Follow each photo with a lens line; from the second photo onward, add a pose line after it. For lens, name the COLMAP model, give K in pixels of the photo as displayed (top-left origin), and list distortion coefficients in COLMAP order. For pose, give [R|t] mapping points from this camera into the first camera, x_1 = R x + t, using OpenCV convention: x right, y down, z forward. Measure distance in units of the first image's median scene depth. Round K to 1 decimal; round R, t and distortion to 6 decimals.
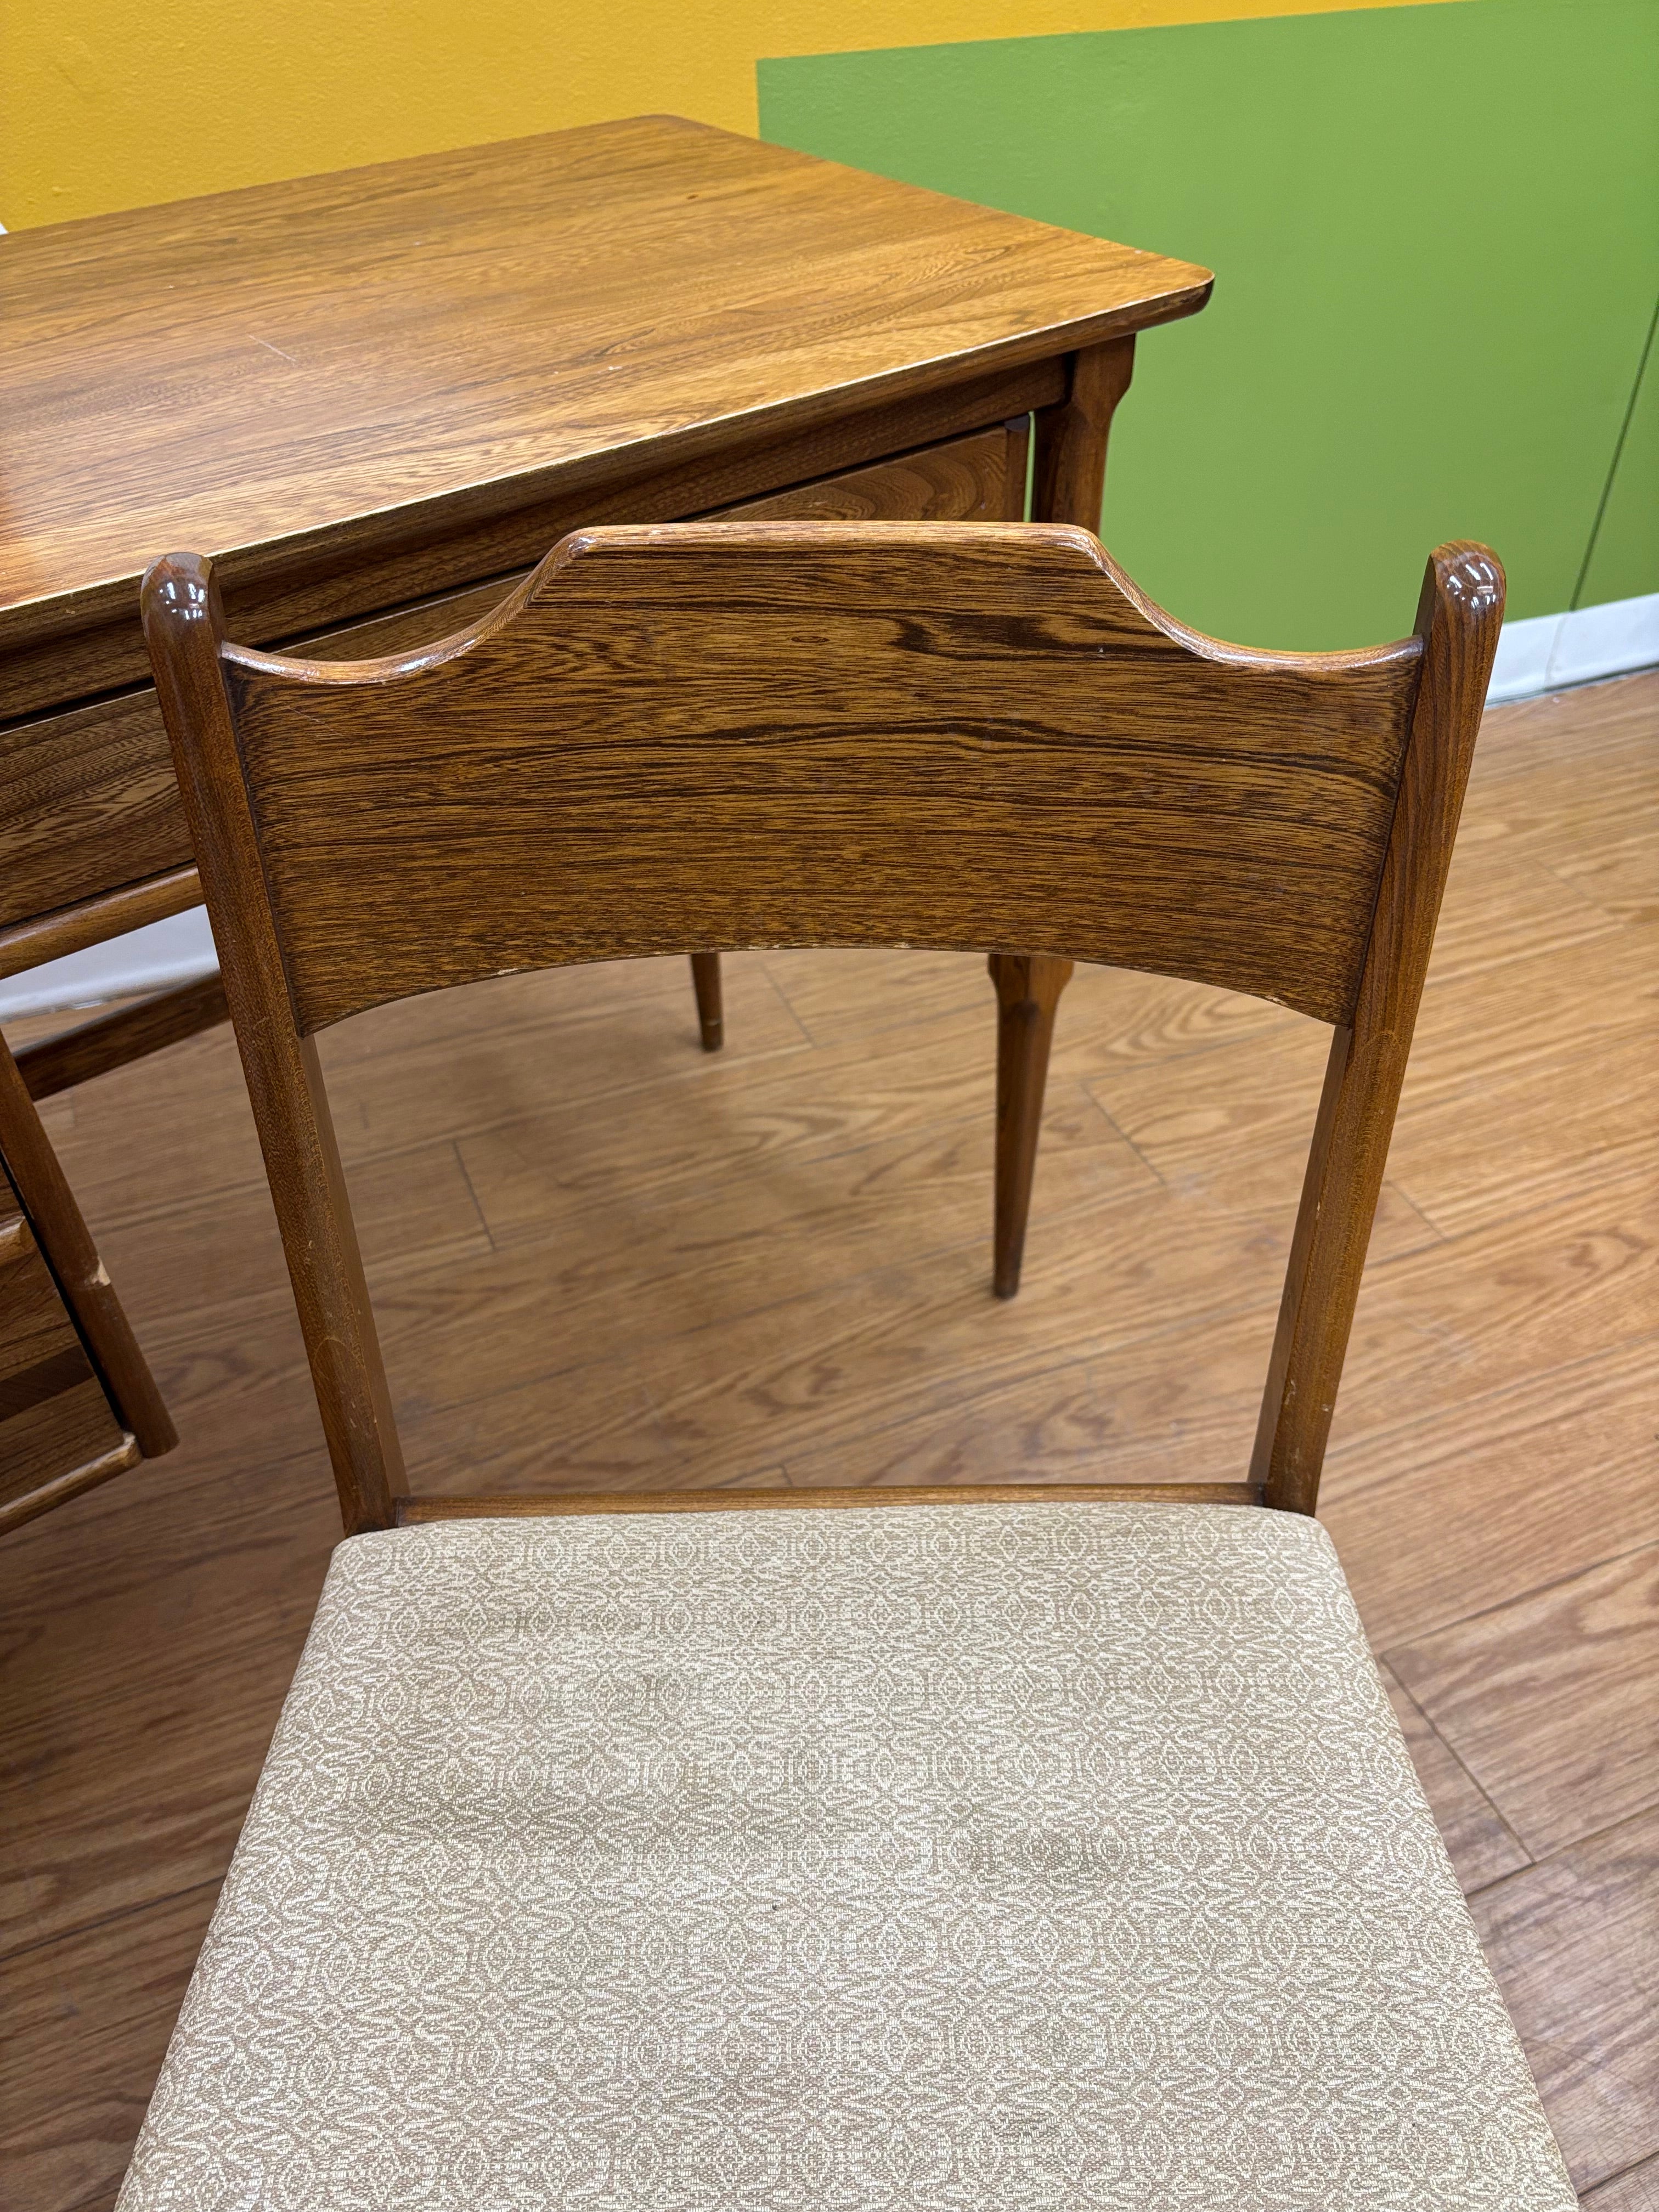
lens RADIAL K [[1683.7, 0, 839.0], [0, 1683.7, 1124.4], [0, 0, 1]] dist [0.033453, -0.035598]
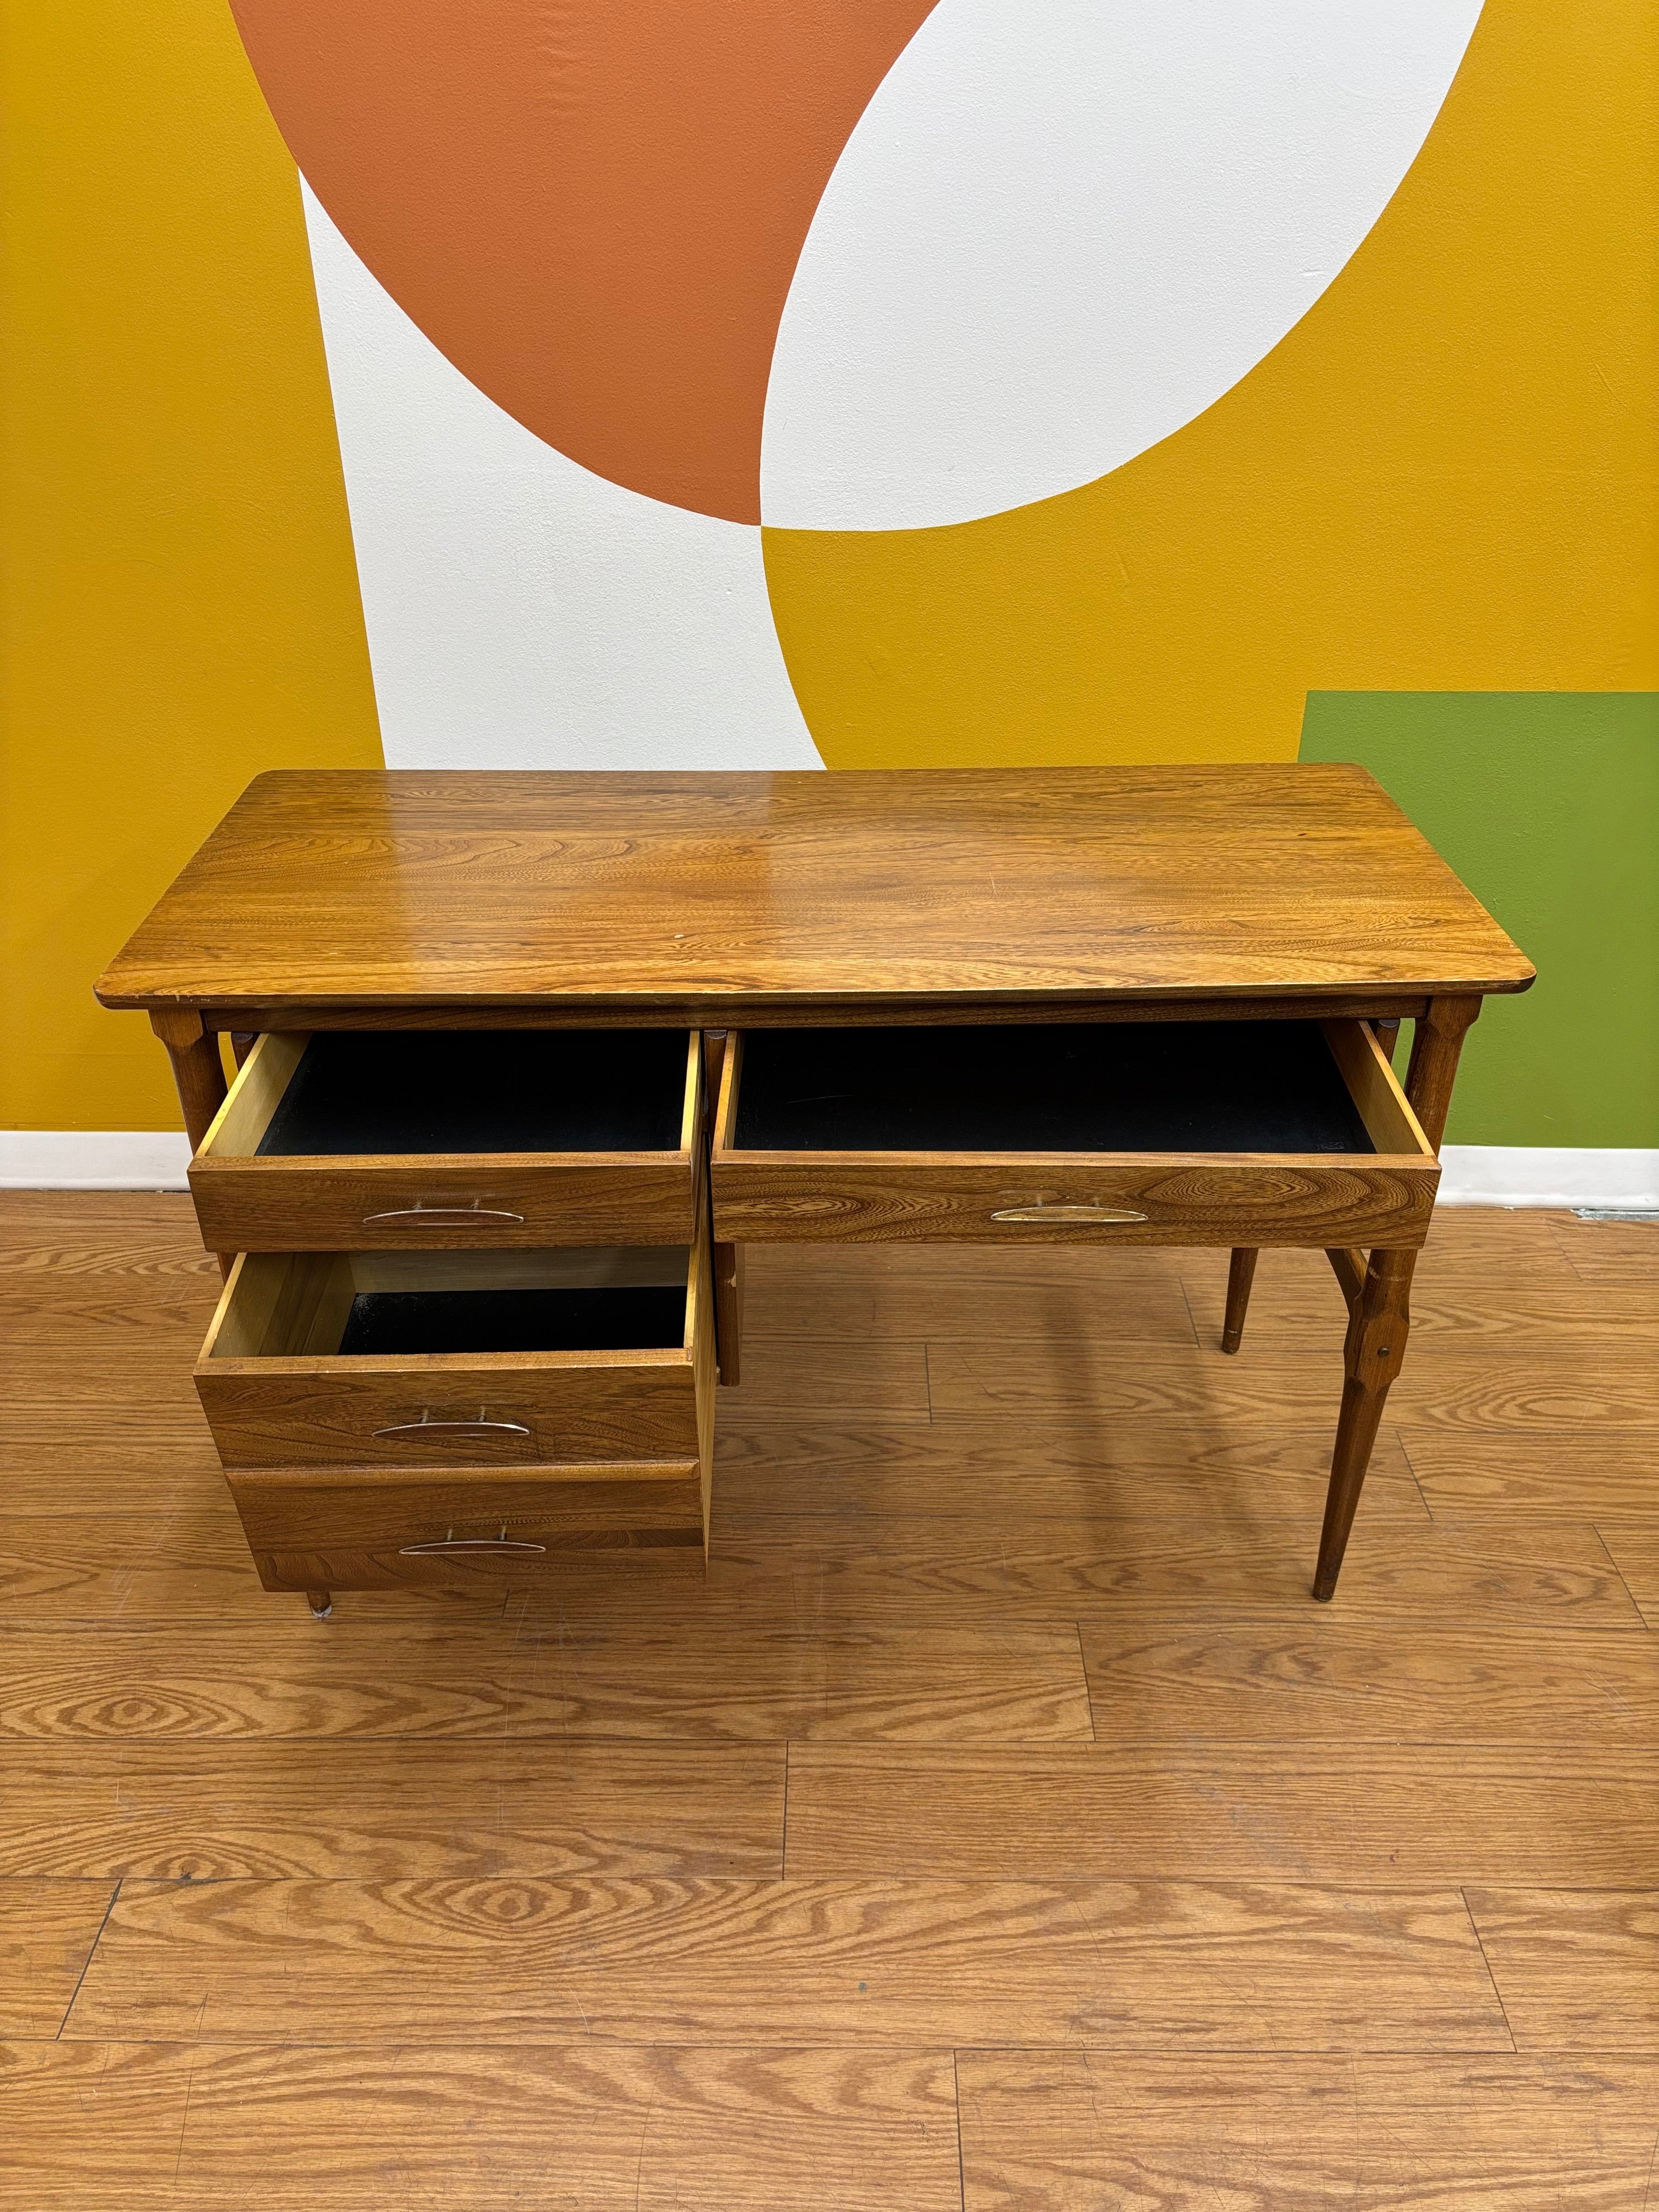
lens RADIAL K [[1683.7, 0, 828.6], [0, 1683.7, 1116.0], [0, 0, 1]] dist [0.033453, -0.035598]
pose [[0.918821, 0.216813, -0.329789, 0.165260], [-0.266814, 0.956953, -0.114238, 0.012408], [0.290824, 0.192957, 0.937117, -0.532965]]
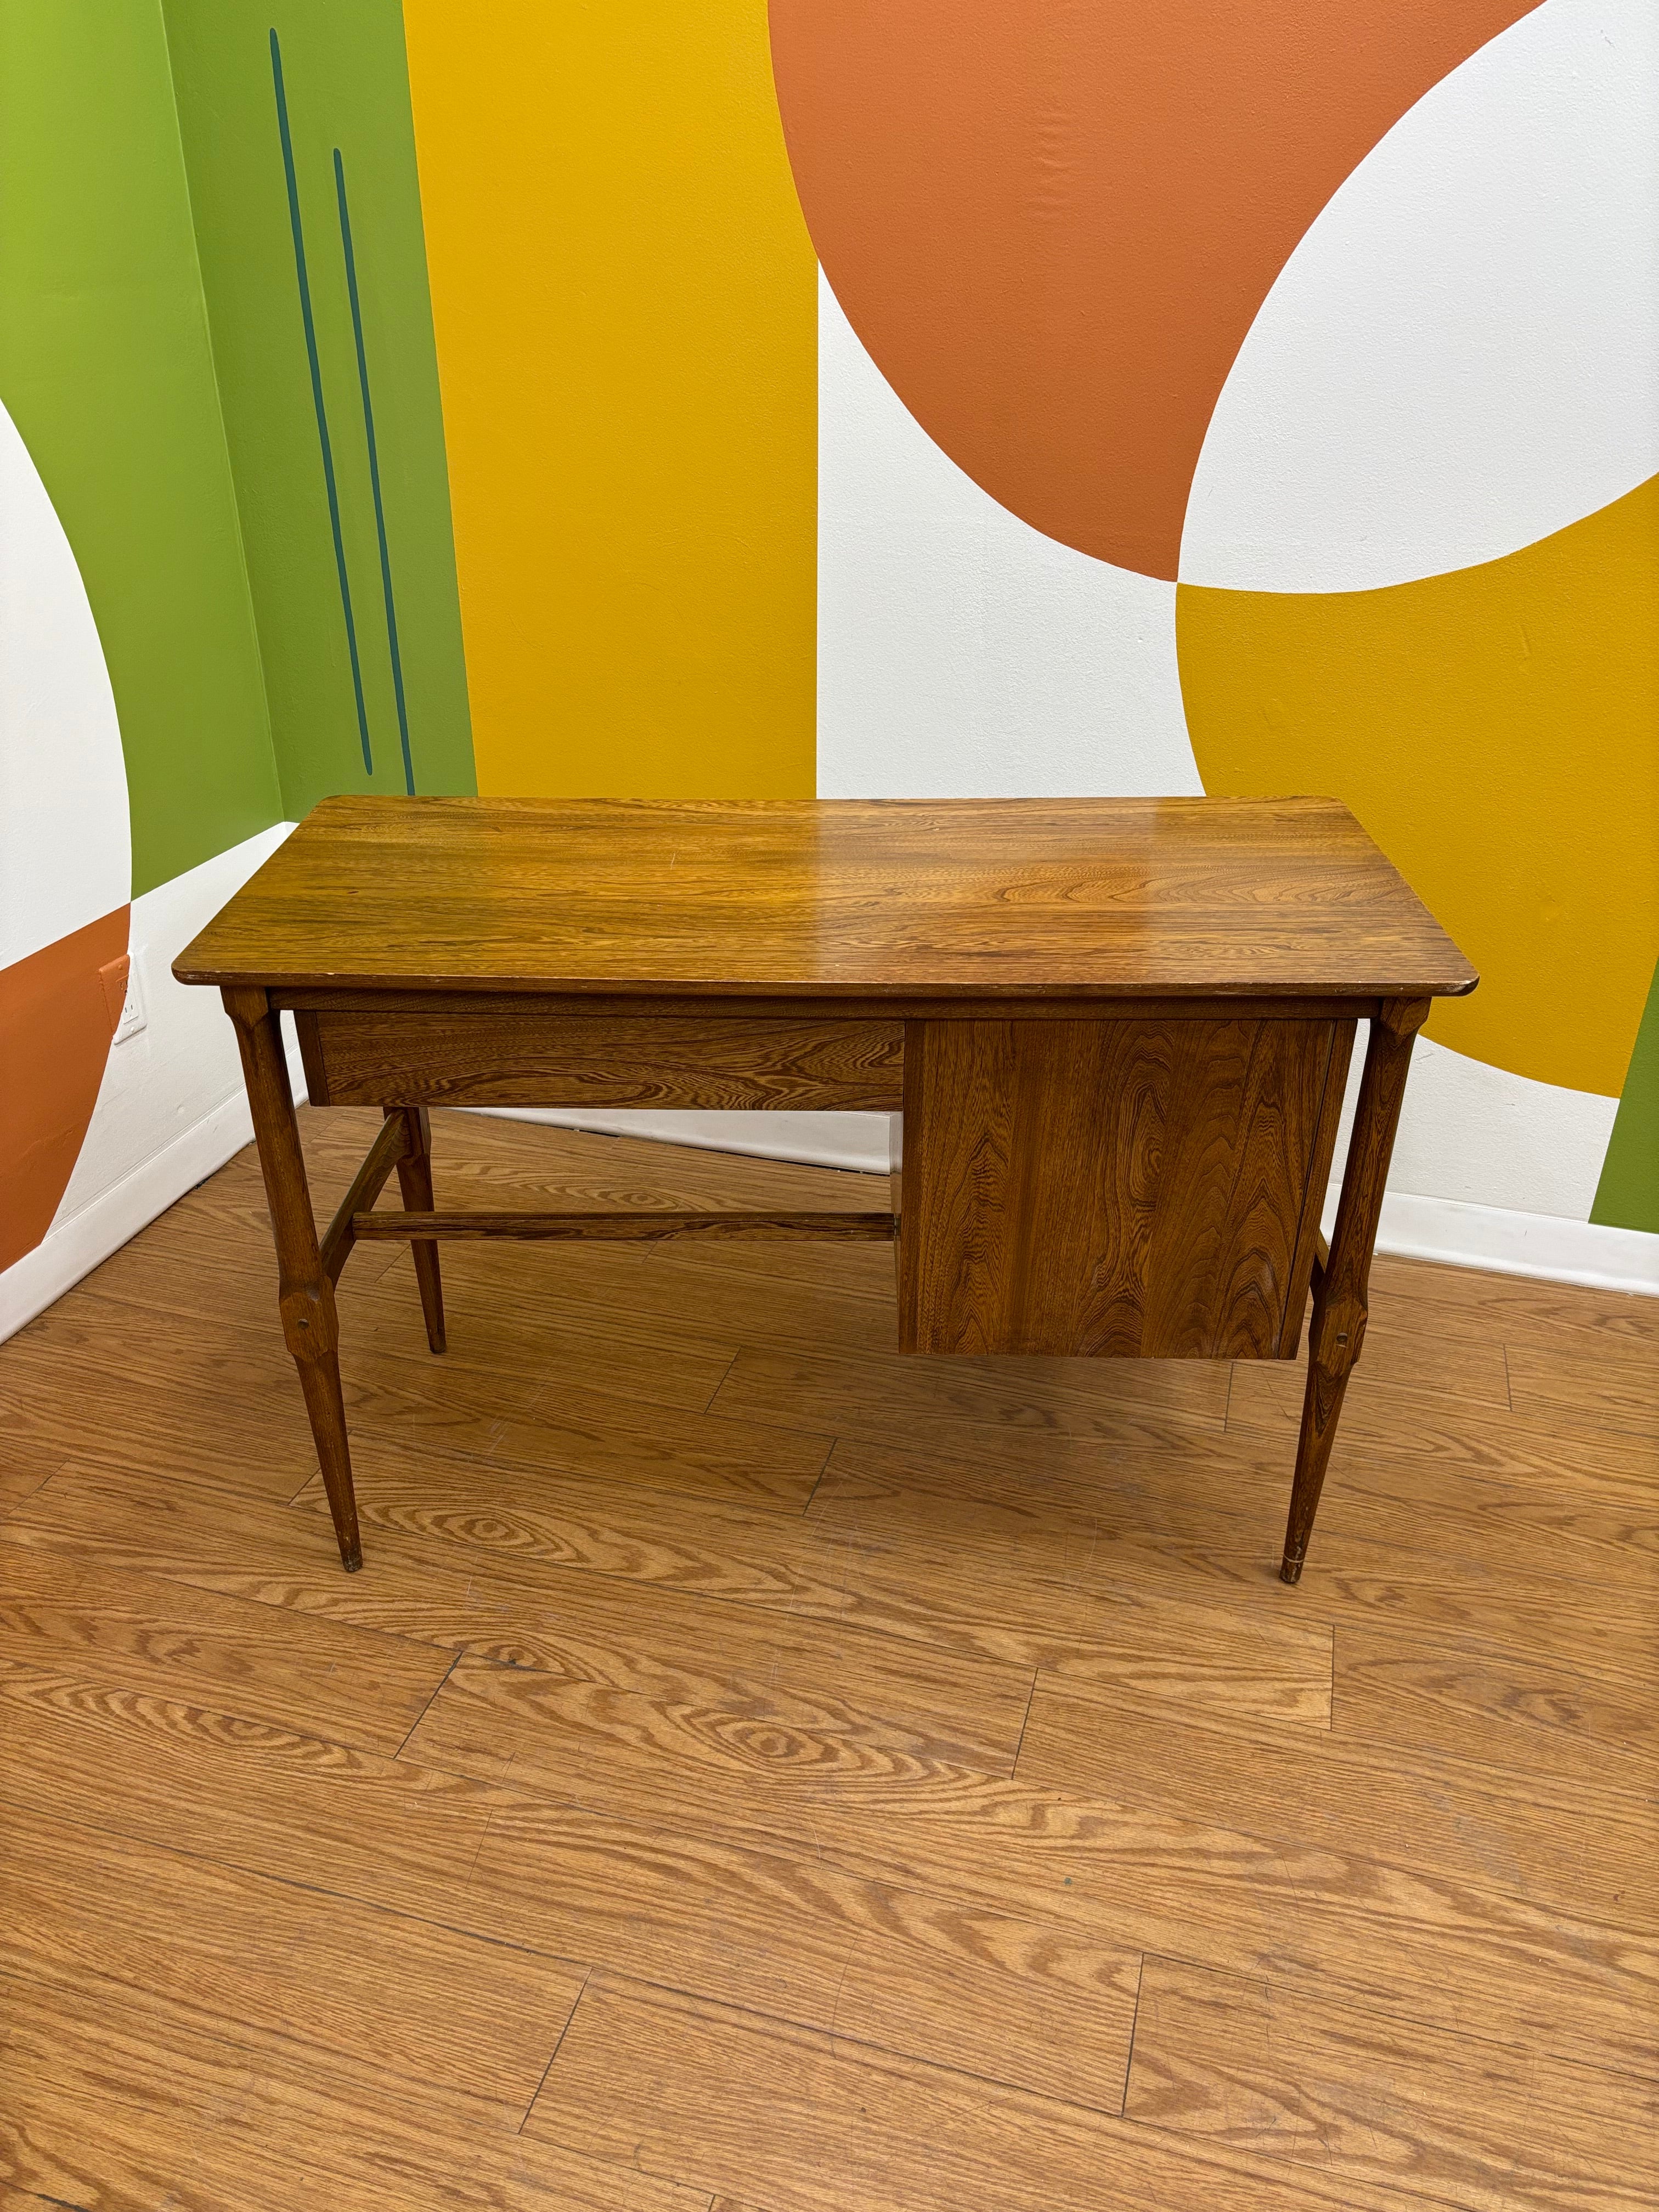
lens RADIAL K [[1683.7, 0, 818.9], [0, 1683.7, 1117.9], [0, 0, 1]] dist [0.033453, -0.035598]
pose [[0.776966, 0.313206, -0.546101, 0.311798], [-0.421672, 0.903032, -0.082018, 0.121618], [0.467458, 0.294000, 0.833695, -0.638319]]
